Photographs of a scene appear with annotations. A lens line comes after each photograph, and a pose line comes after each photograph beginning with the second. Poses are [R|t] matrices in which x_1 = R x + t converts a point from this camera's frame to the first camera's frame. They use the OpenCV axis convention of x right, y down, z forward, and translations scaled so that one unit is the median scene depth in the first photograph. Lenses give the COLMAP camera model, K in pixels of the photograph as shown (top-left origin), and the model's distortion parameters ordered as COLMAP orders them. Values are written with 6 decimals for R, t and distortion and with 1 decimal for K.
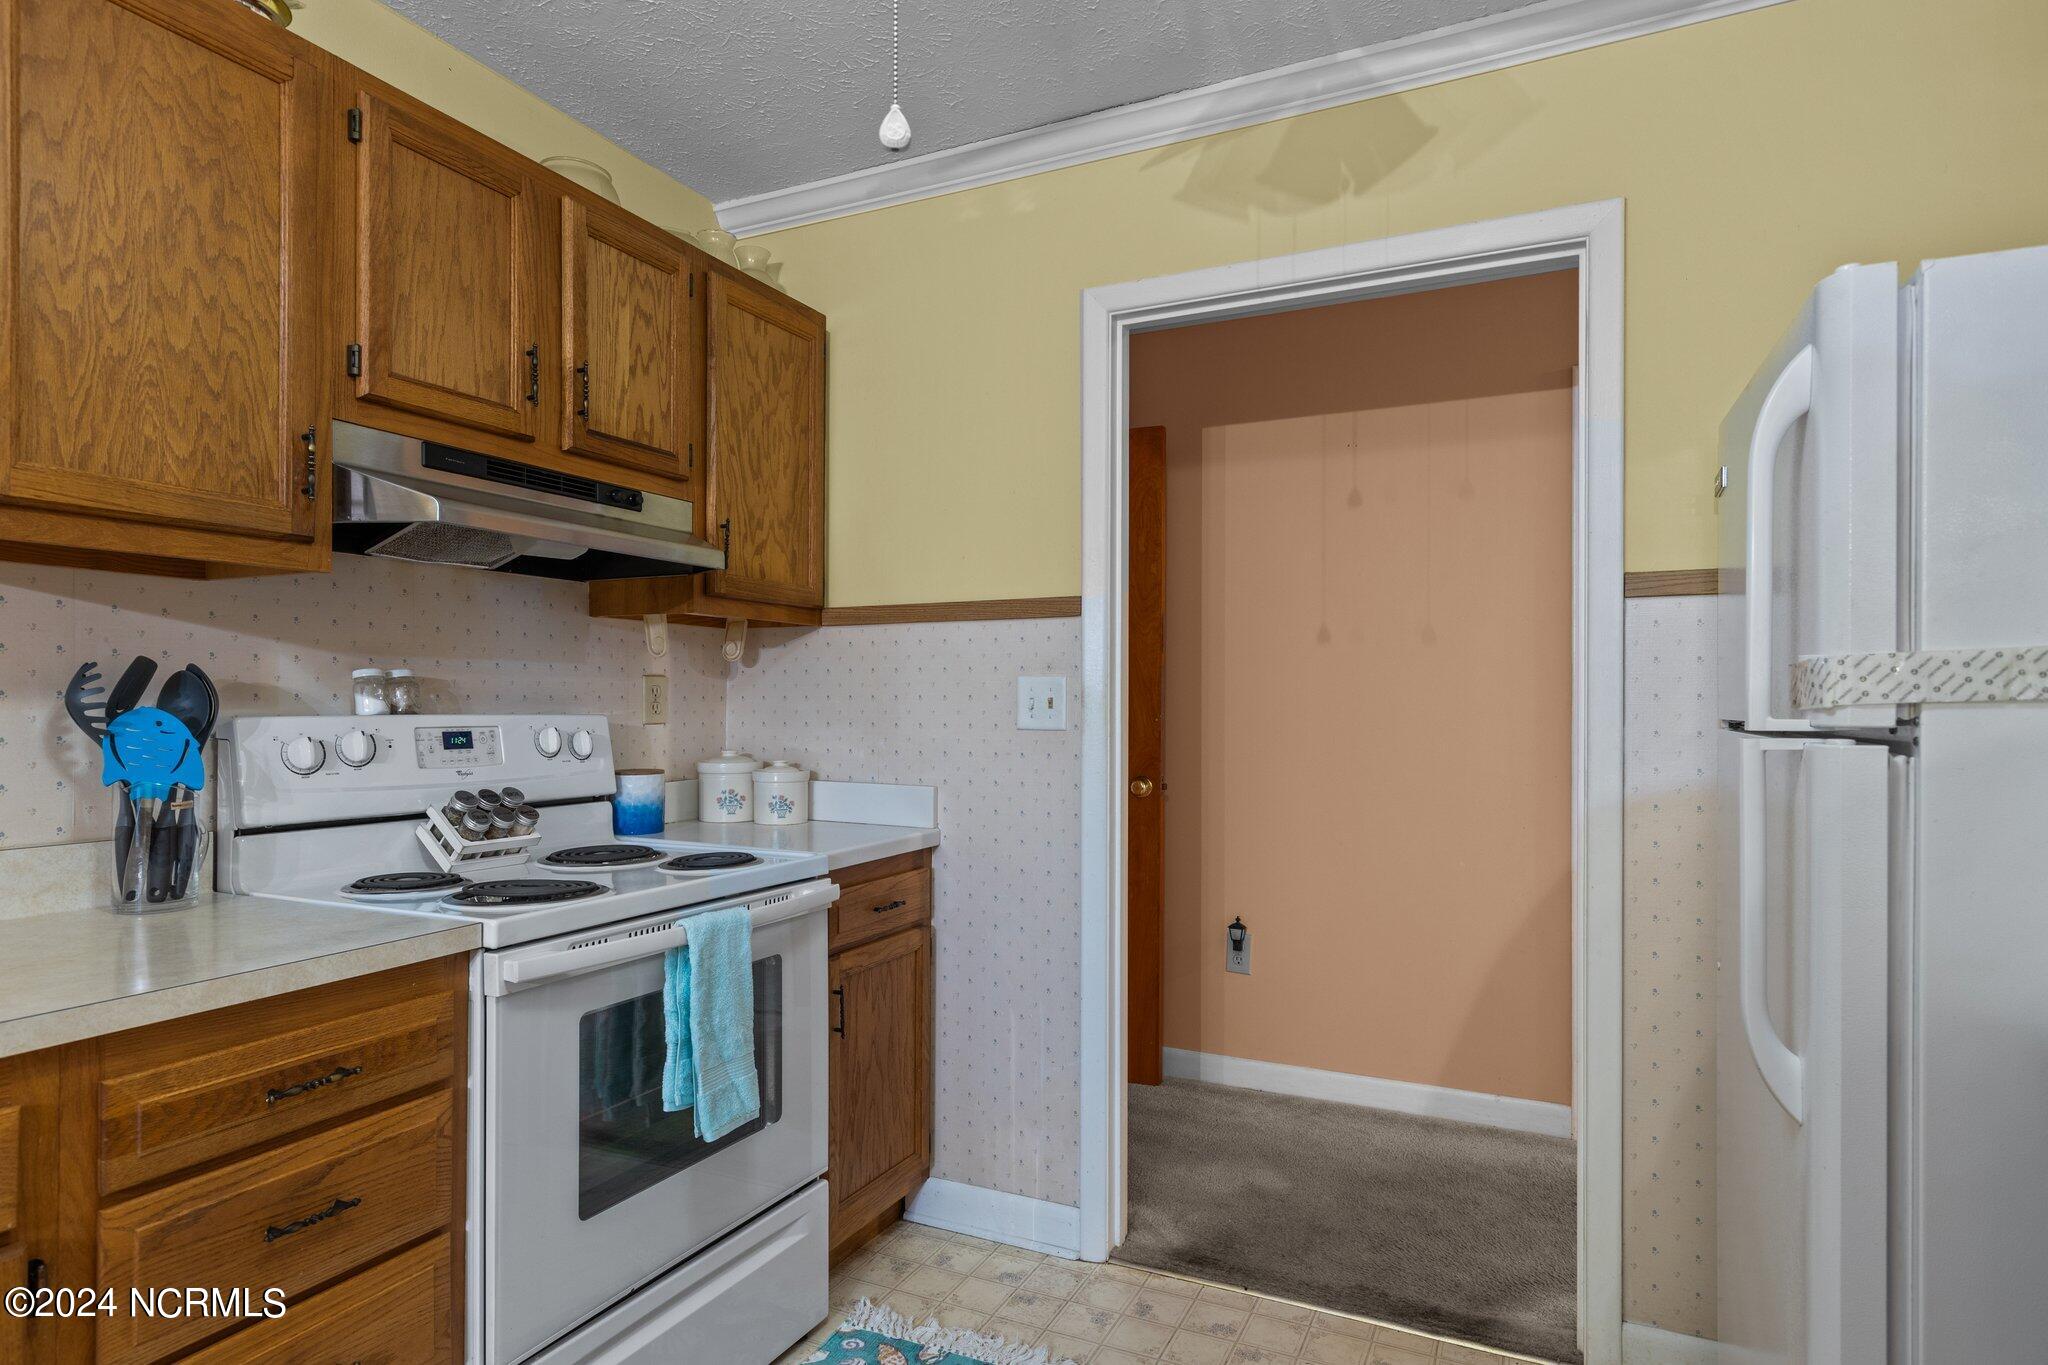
lens RADIAL K [[1134.0, 0, 1021.8], [0, 1134.0, 704.4], [0, 0, 1]] dist [0.012847, -0.000284]
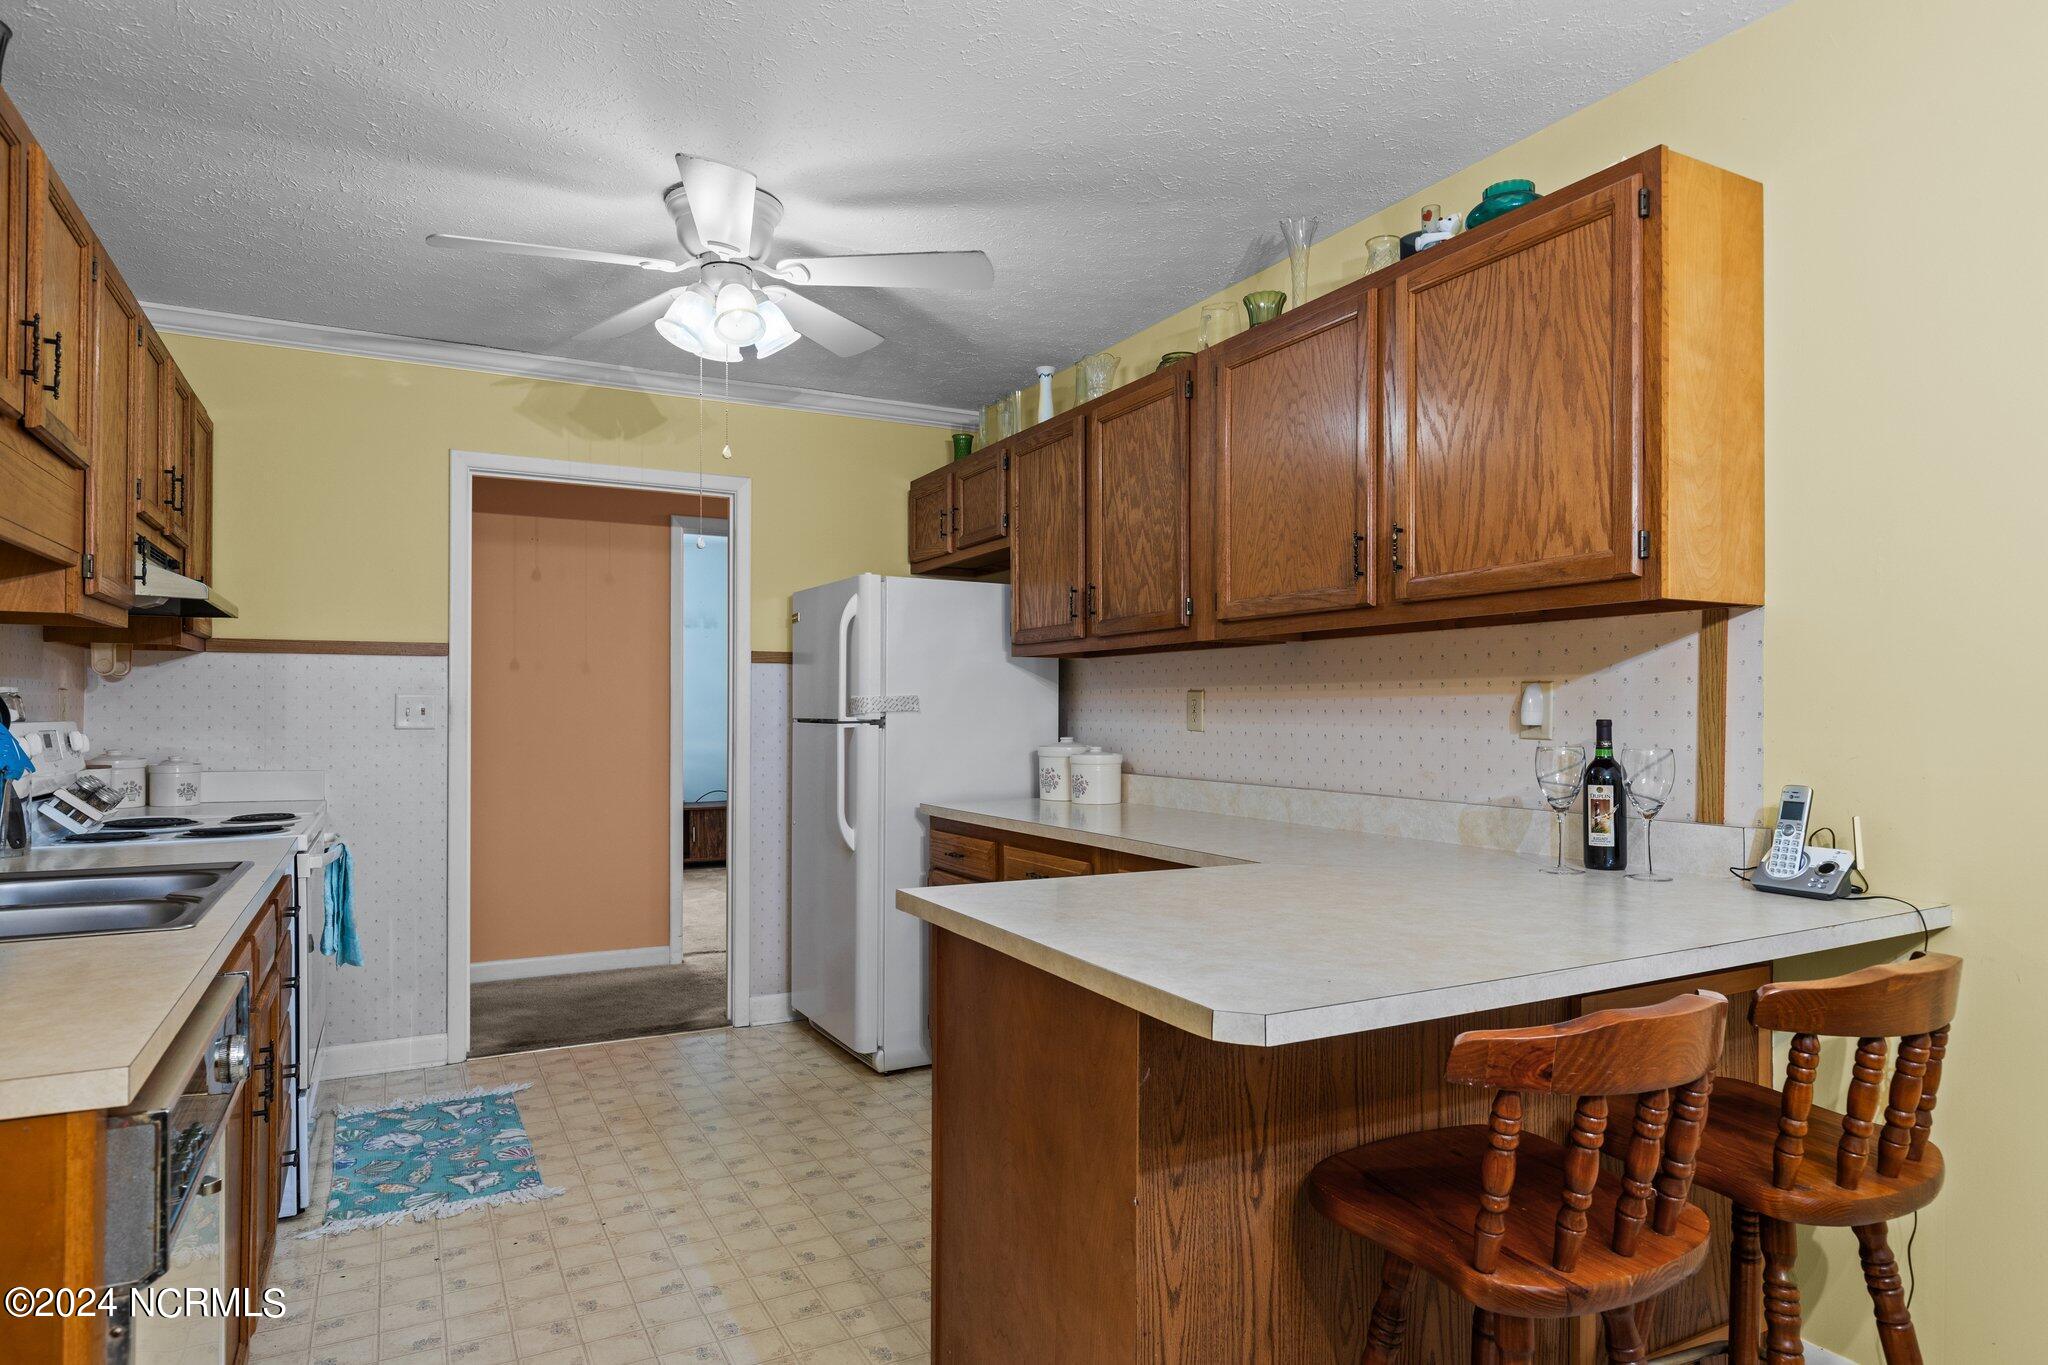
lens RADIAL K [[1198.2, 0, 1027.0], [0, 1198.2, 694.5], [0, 0, 1]] dist [-0.001076, -0.000160]
pose [[0.593838, 0.010641, 0.804515, -0.896204], [0.000058, 0.999912, -0.013268, -0.002476], [-0.804585, 0.007926, 0.593785, -0.700720]]
